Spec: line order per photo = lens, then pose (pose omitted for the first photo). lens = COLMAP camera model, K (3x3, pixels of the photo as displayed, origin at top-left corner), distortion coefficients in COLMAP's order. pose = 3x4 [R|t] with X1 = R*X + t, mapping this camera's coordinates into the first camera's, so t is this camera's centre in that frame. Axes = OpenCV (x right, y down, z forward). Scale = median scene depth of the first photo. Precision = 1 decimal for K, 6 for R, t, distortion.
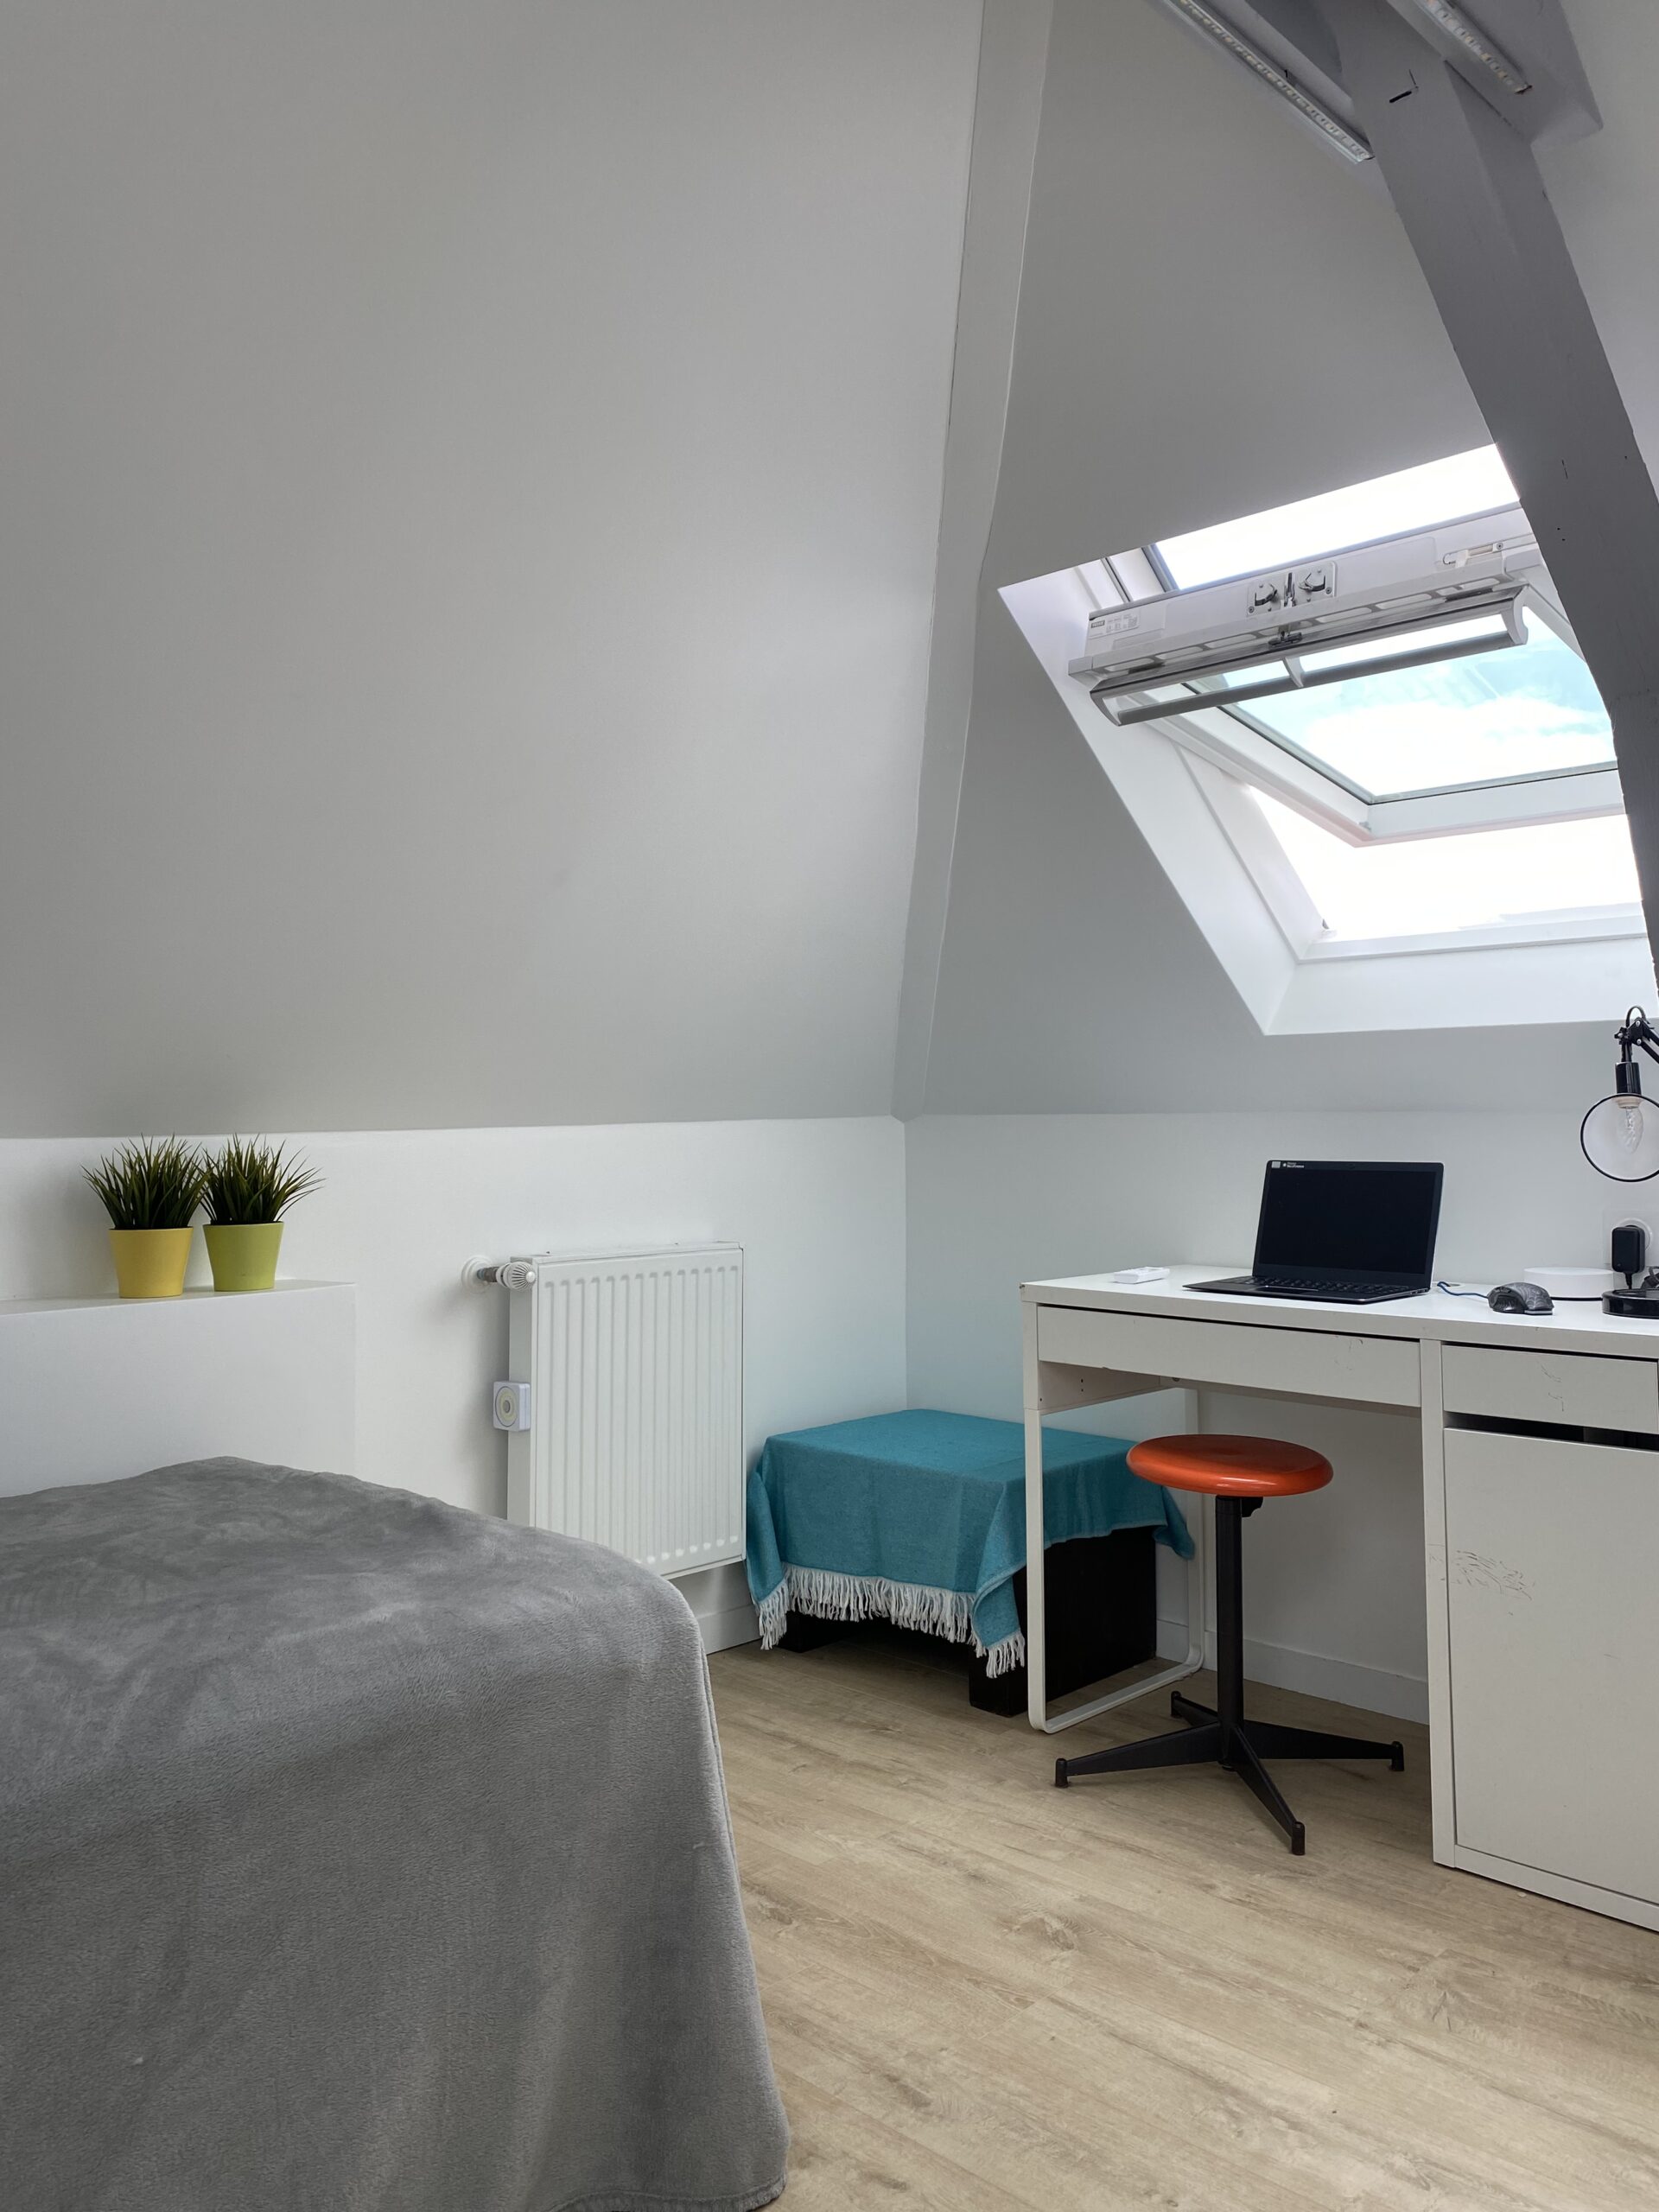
lens RADIAL K [[1694.8, 0, 824.9], [0, 1694.8, 1071.4], [0, 0, 1]] dist [0.006972, 0.019519]
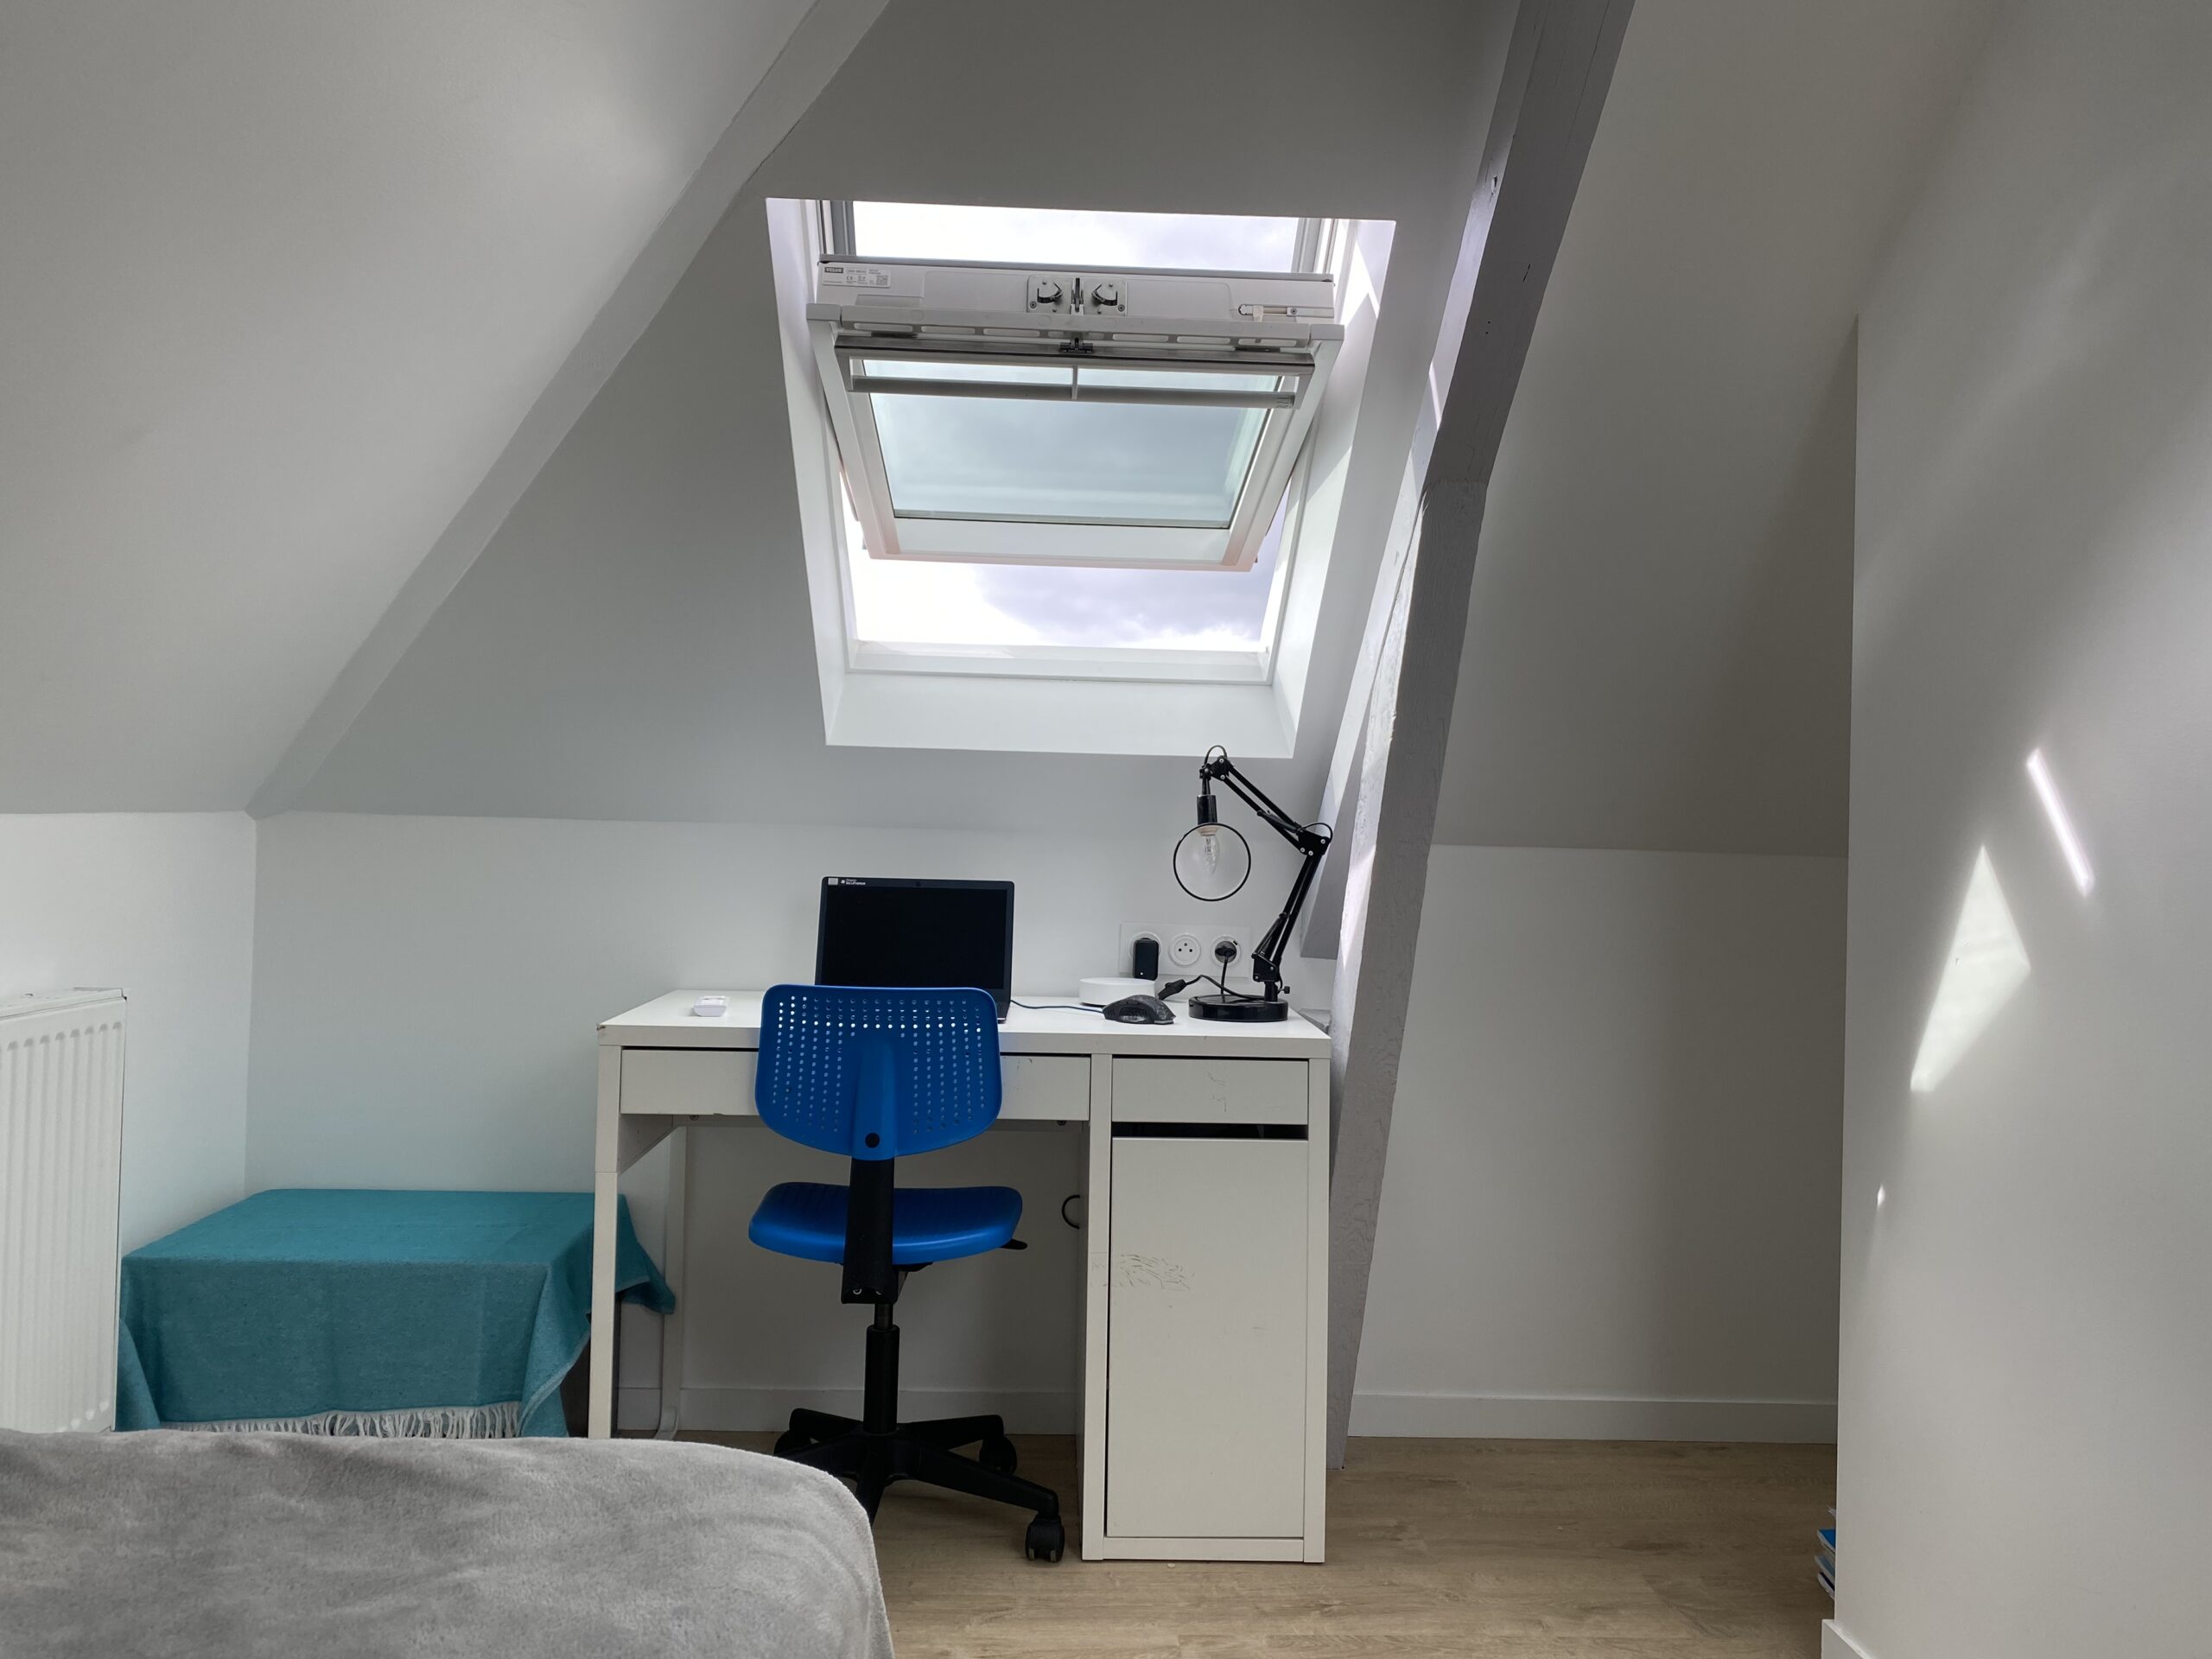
lens RADIAL K [[1653.7, 0, 1103.9], [0, 1653.7, 822.1], [0, 0, 1]] dist [0.102430, -0.194553]
pose [[0.685858, 0.027028, 0.727233, -0.375200], [-0.049937, 0.998703, 0.009978, 0.005680], [-0.726020, -0.043159, 0.686318, 0.303714]]
